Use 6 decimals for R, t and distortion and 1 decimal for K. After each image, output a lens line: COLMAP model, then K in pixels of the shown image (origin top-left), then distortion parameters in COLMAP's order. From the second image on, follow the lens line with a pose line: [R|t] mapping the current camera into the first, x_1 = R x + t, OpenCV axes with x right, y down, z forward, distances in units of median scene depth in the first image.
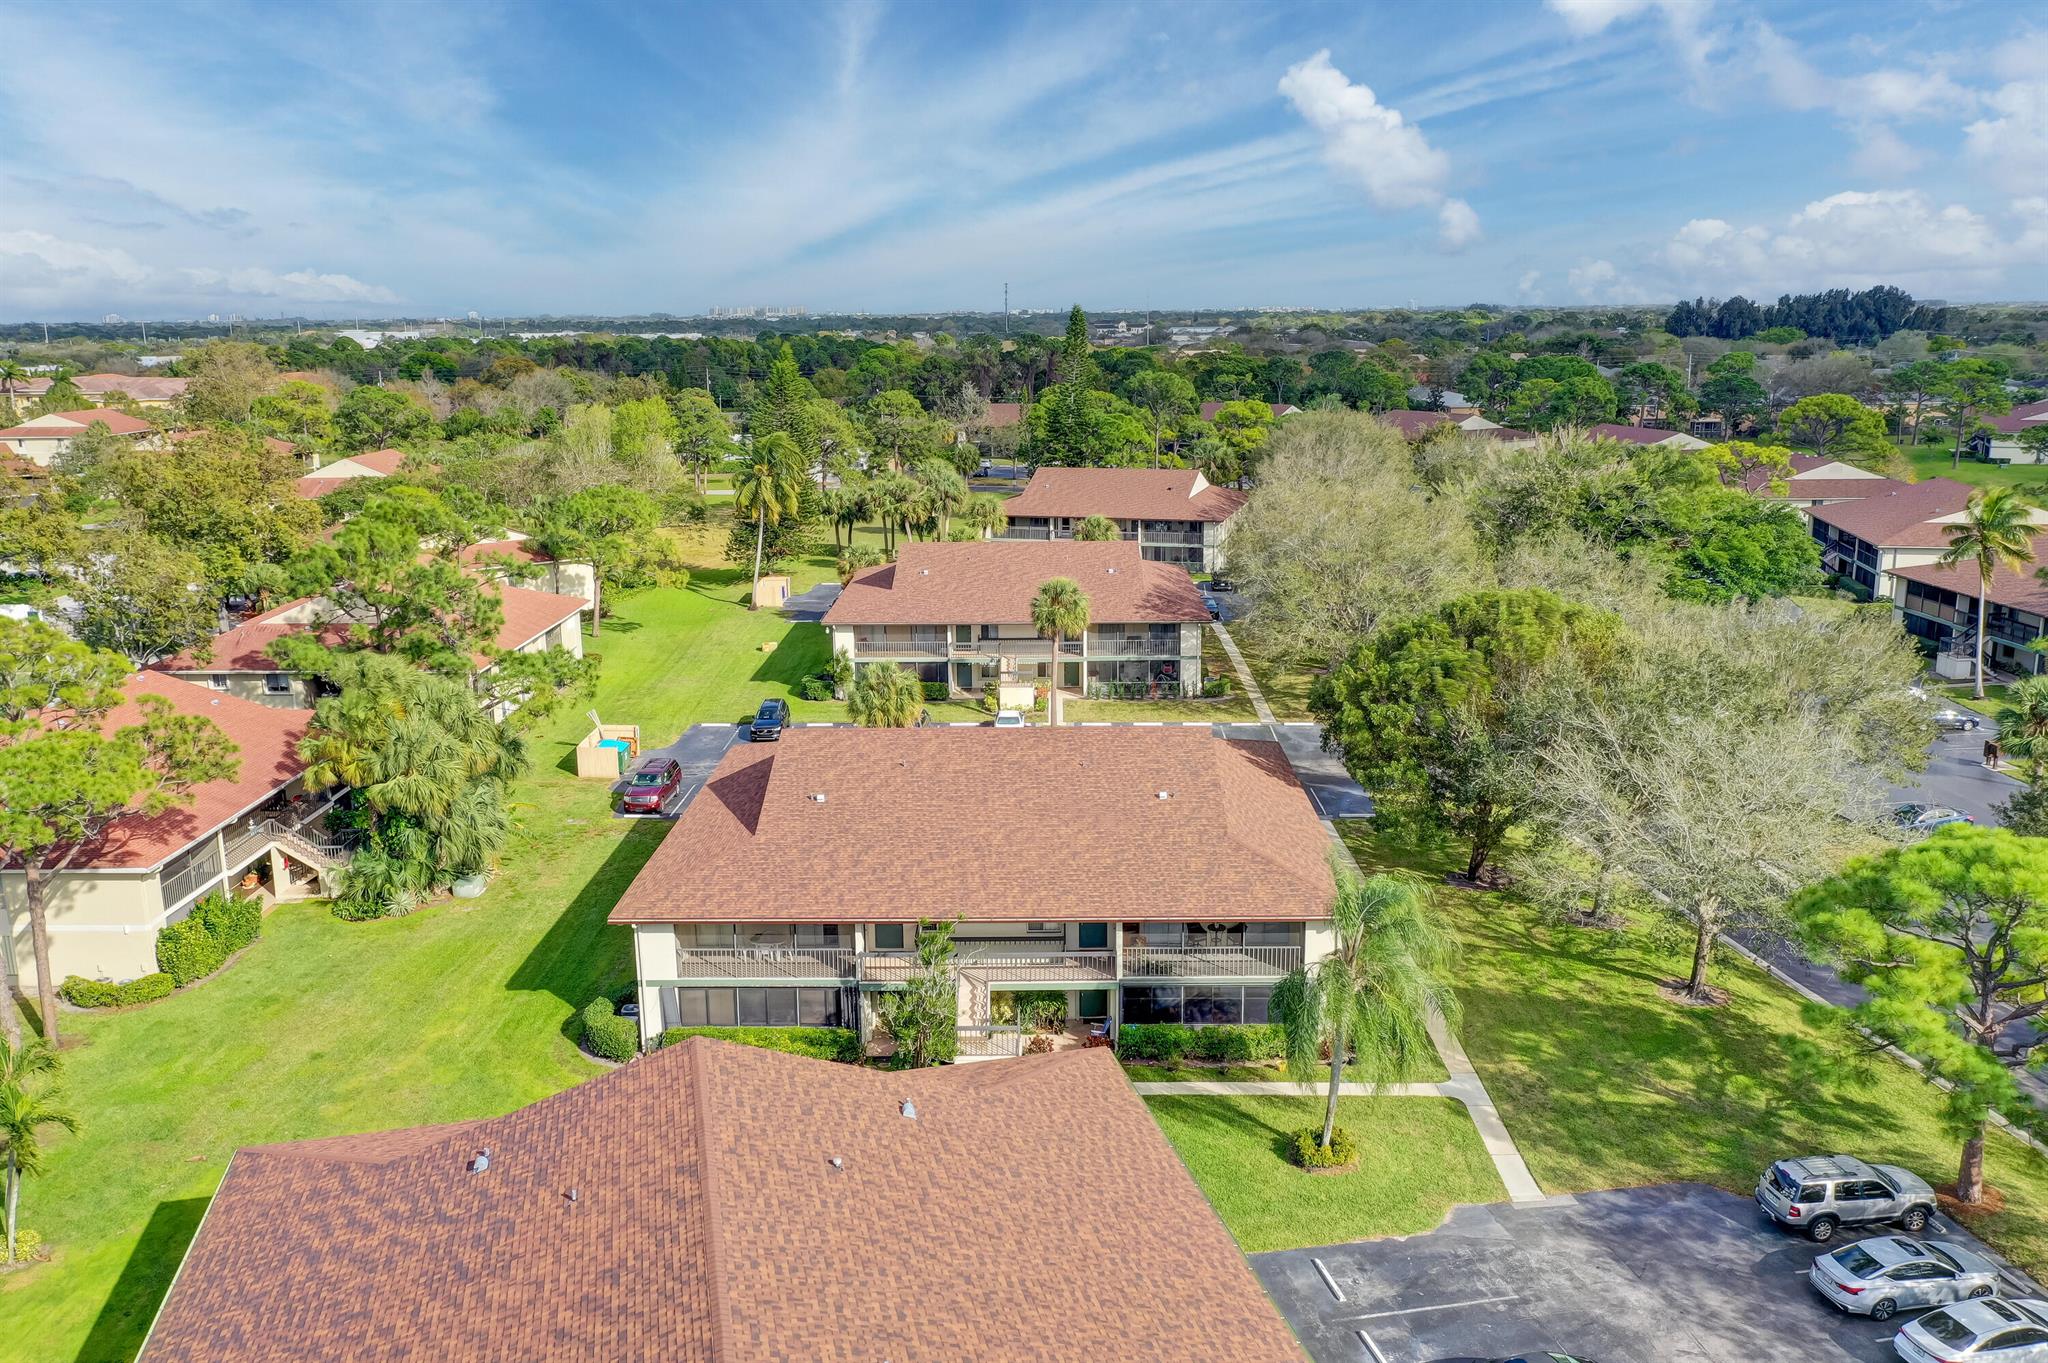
lens RADIAL K [[1616.5, 0, 1024.0], [0, 1616.5, 681.5], [0, 0, 1]] dist [-0.005235, -0.006358]
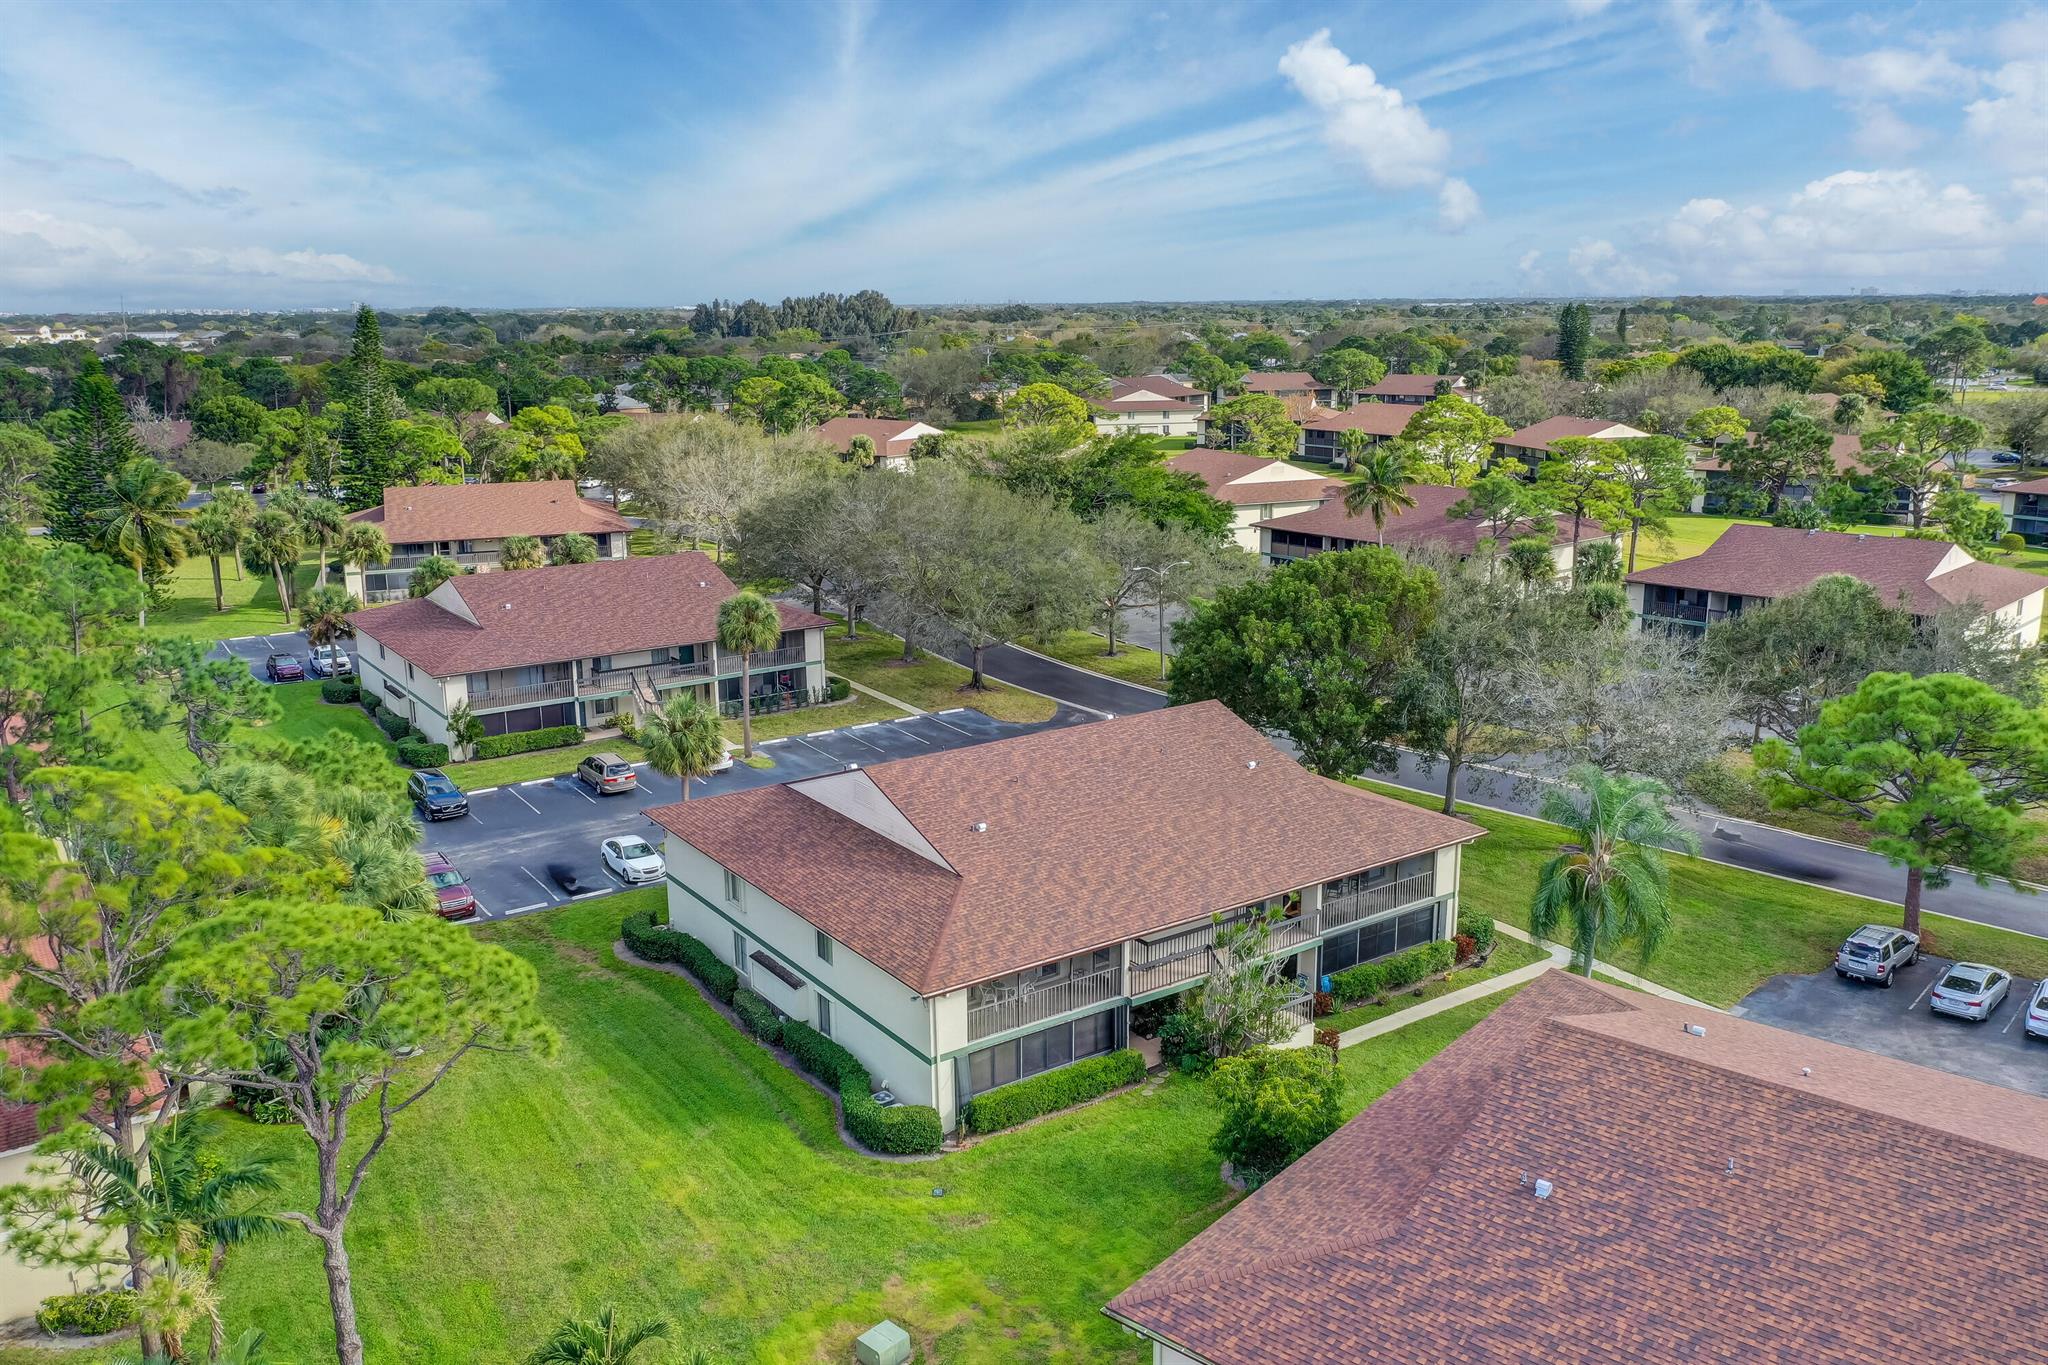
lens RADIAL K [[1616.5, 0, 1024.0], [0, 1616.5, 682.5], [0, 0, 1]] dist [-0.005235, -0.006358]
pose [[0.806716, -0.131474, 0.576128, -0.354963], [0.132003, 0.990394, 0.041175, -0.026192], [-0.576007, 0.042834, 0.816322, 0.120735]]
